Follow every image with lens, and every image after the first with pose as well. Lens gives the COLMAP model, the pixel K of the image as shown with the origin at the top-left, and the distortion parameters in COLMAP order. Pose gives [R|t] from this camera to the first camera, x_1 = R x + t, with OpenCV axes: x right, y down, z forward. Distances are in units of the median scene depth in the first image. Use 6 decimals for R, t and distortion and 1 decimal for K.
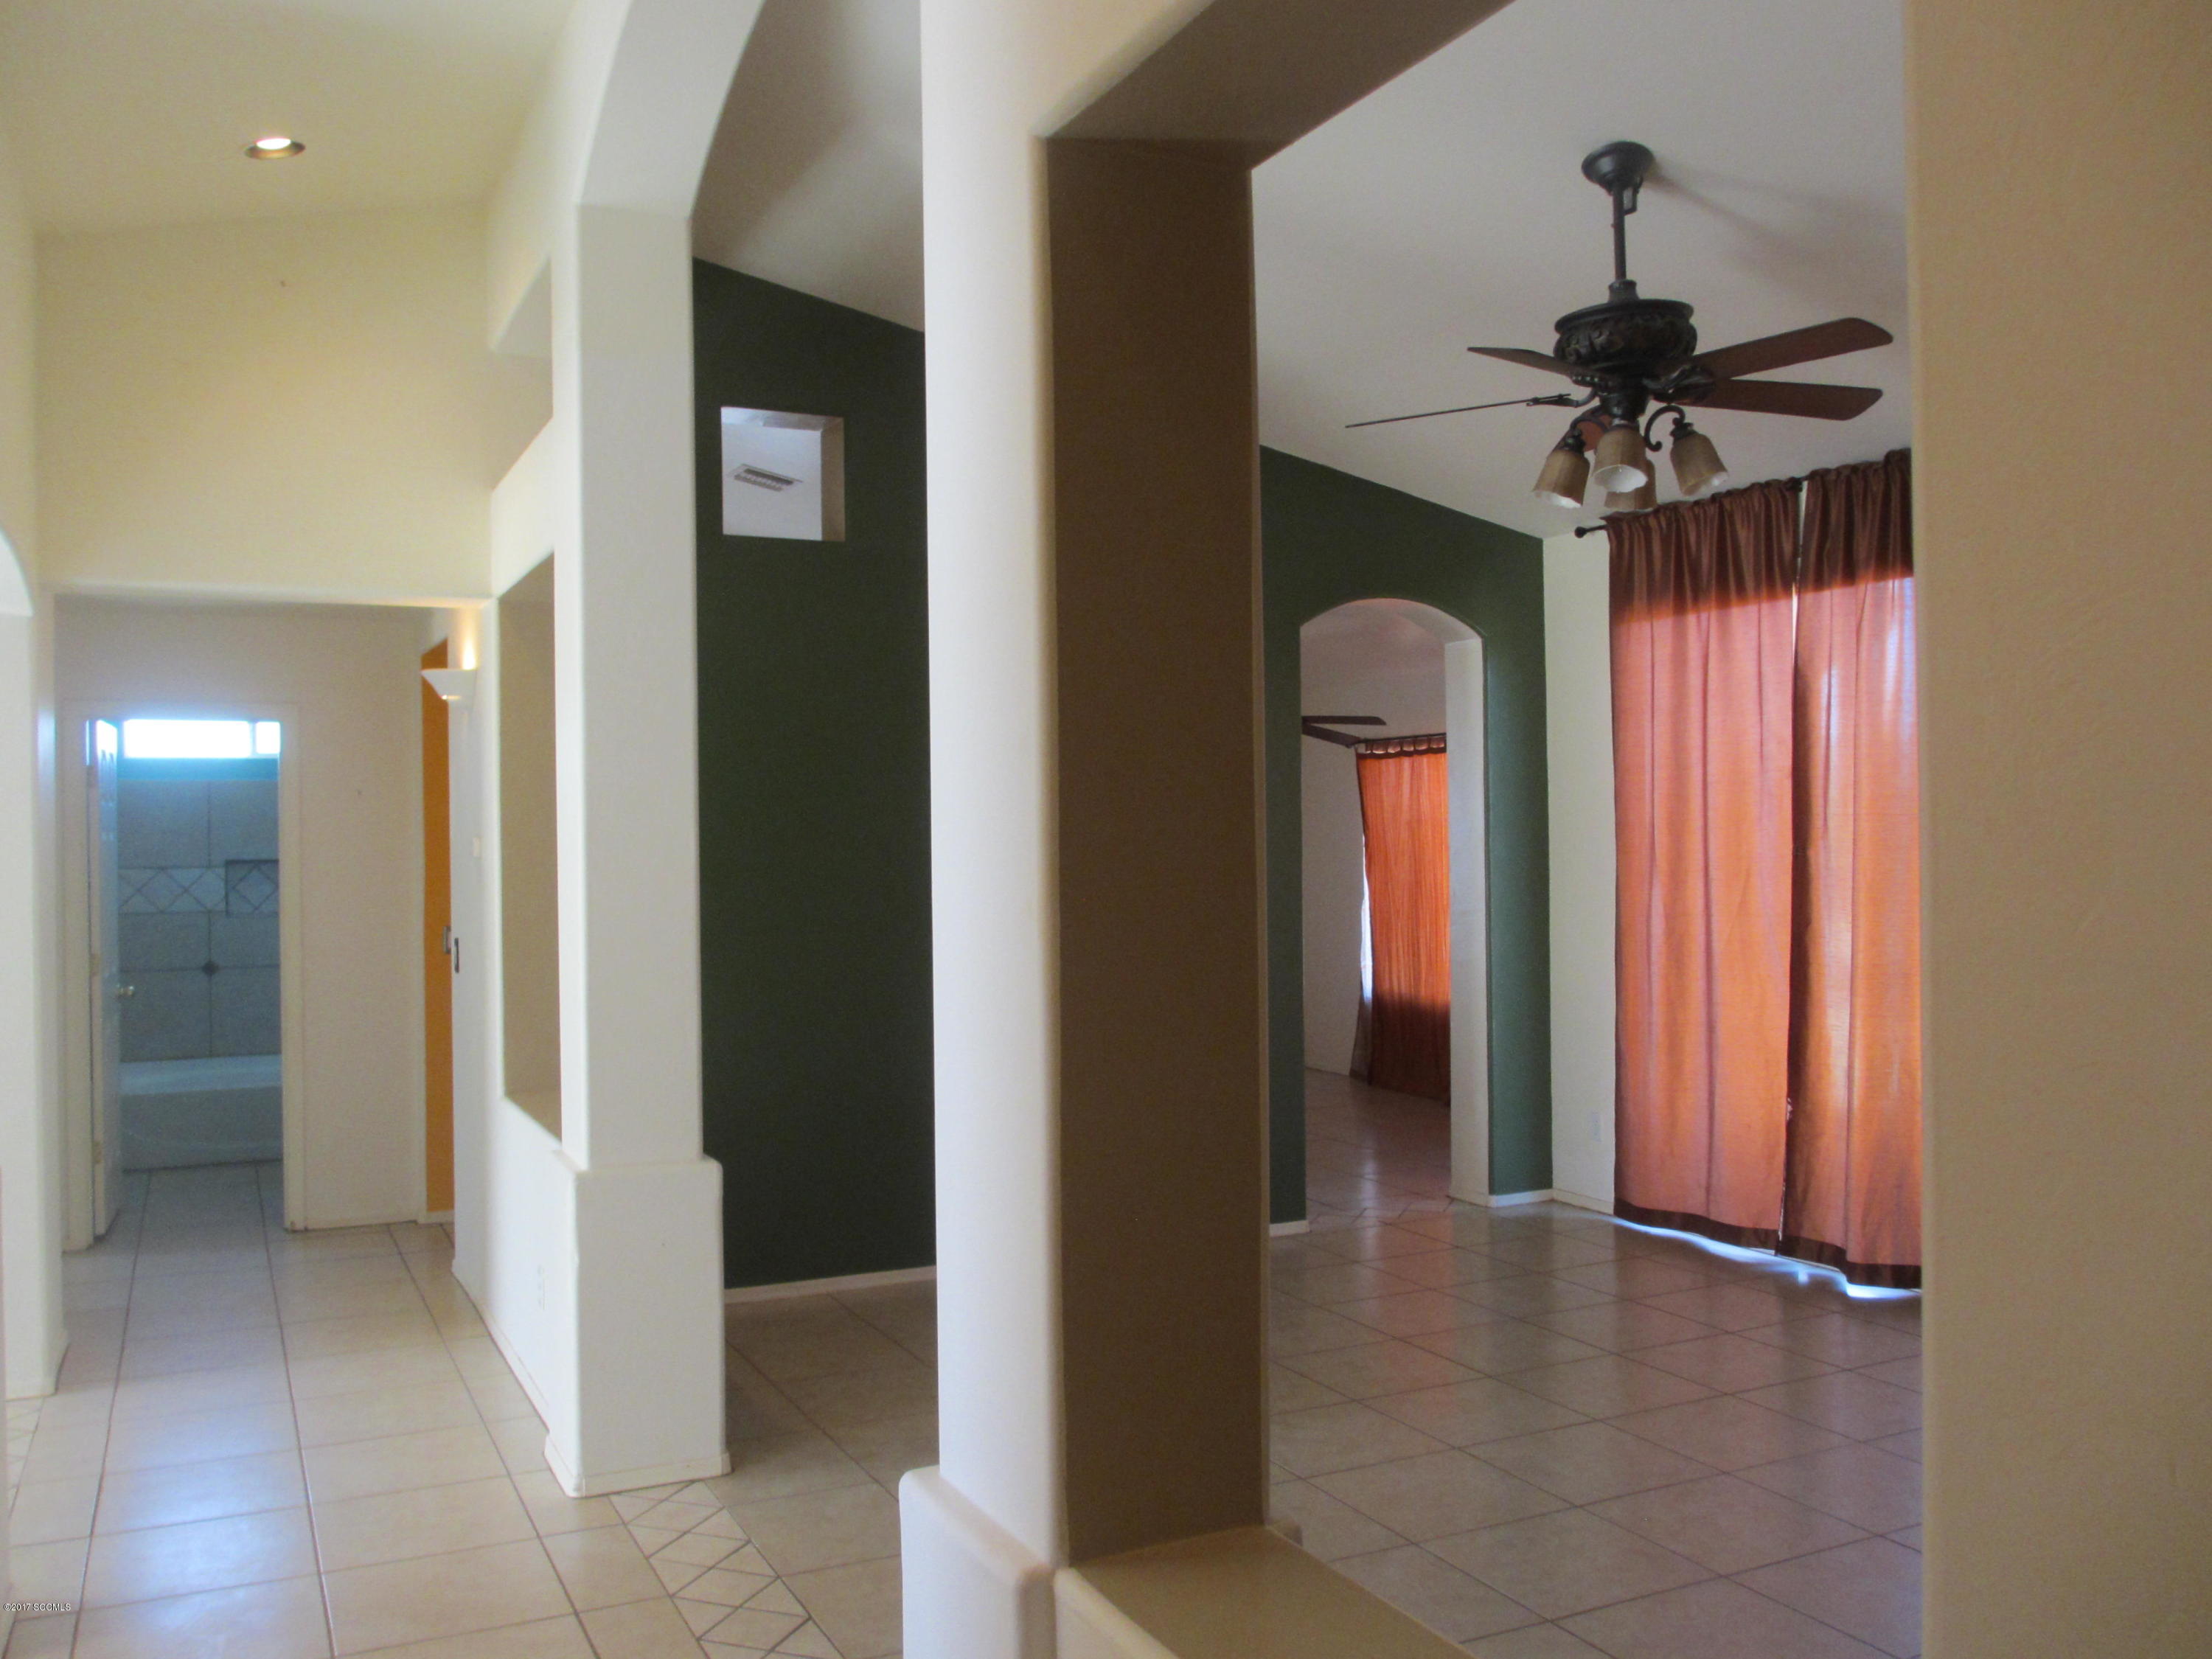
lens RADIAL K [[1854.5, 0, 1101.1], [0, 1854.5, 844.4], [0, 0, 1]] dist [-0.055112, 0.016443]
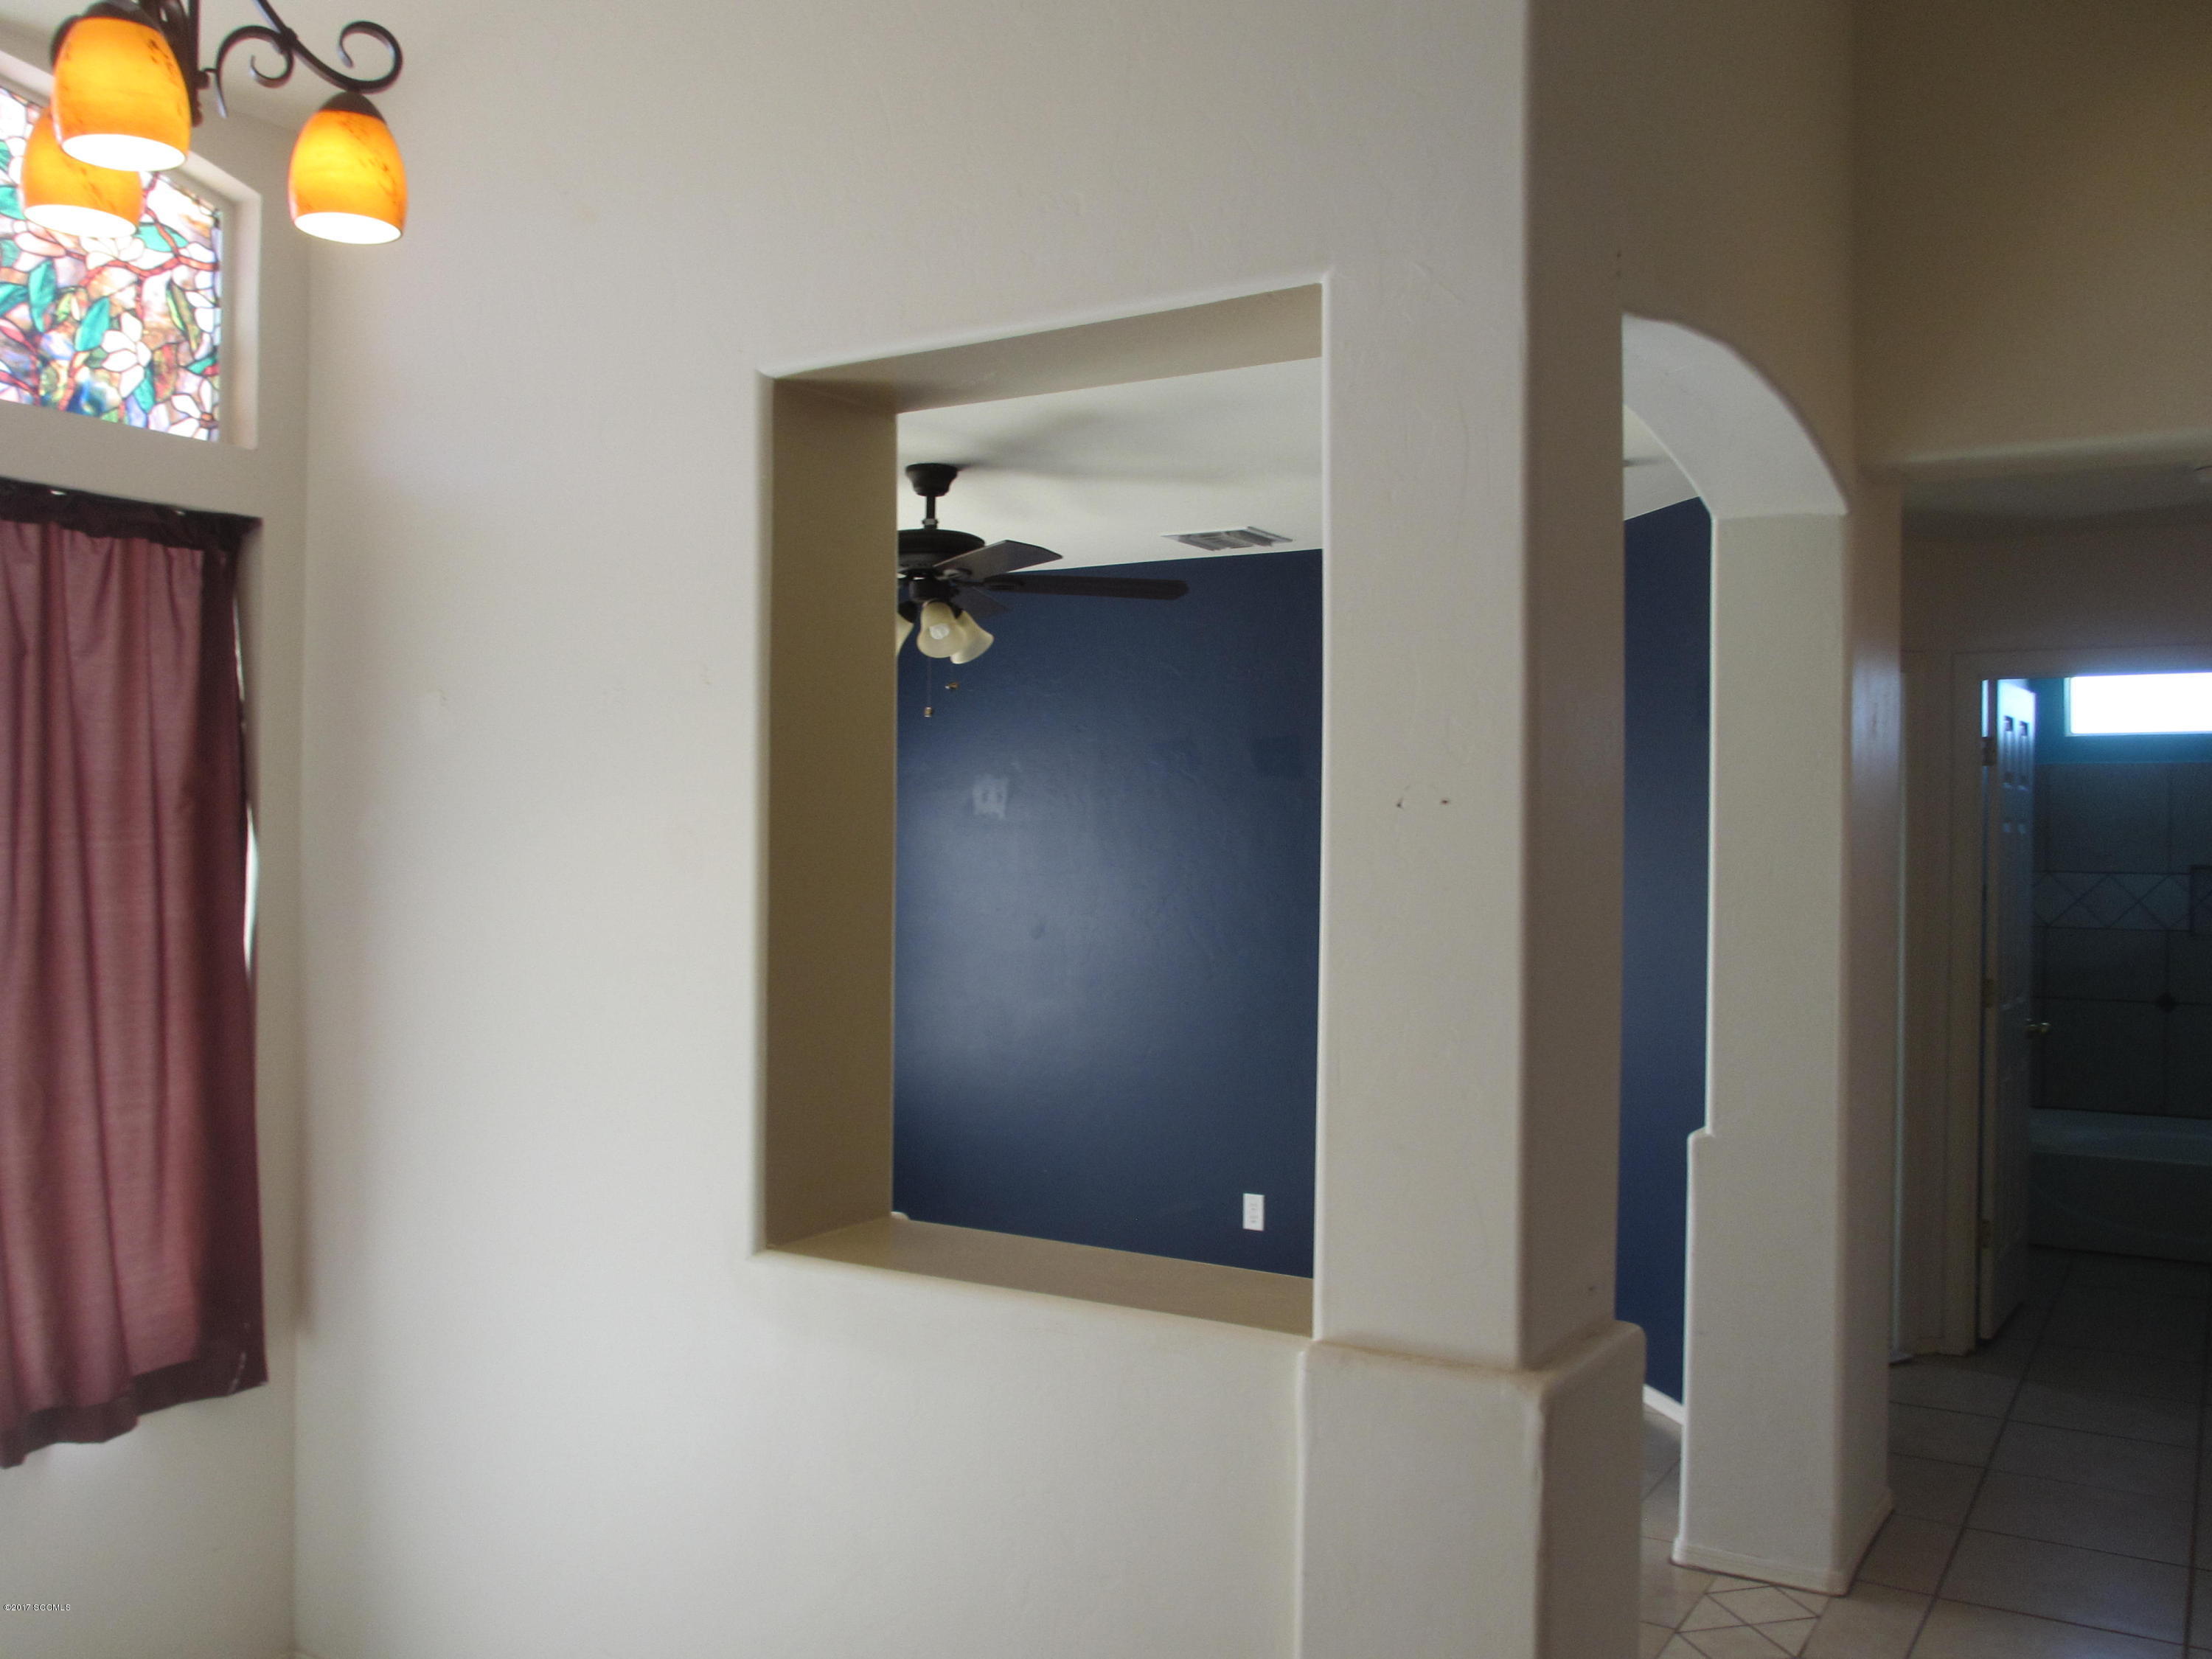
lens RADIAL K [[1854.5, 0, 1102.9], [0, 1854.5, 845.9], [0, 0, 1]] dist [-0.055112, 0.016443]
pose [[0.531835, 0.015110, -0.846713, -0.068345], [-0.018143, 0.999815, 0.006447, 0.003810], [0.846654, 0.011933, 0.532010, 0.196317]]
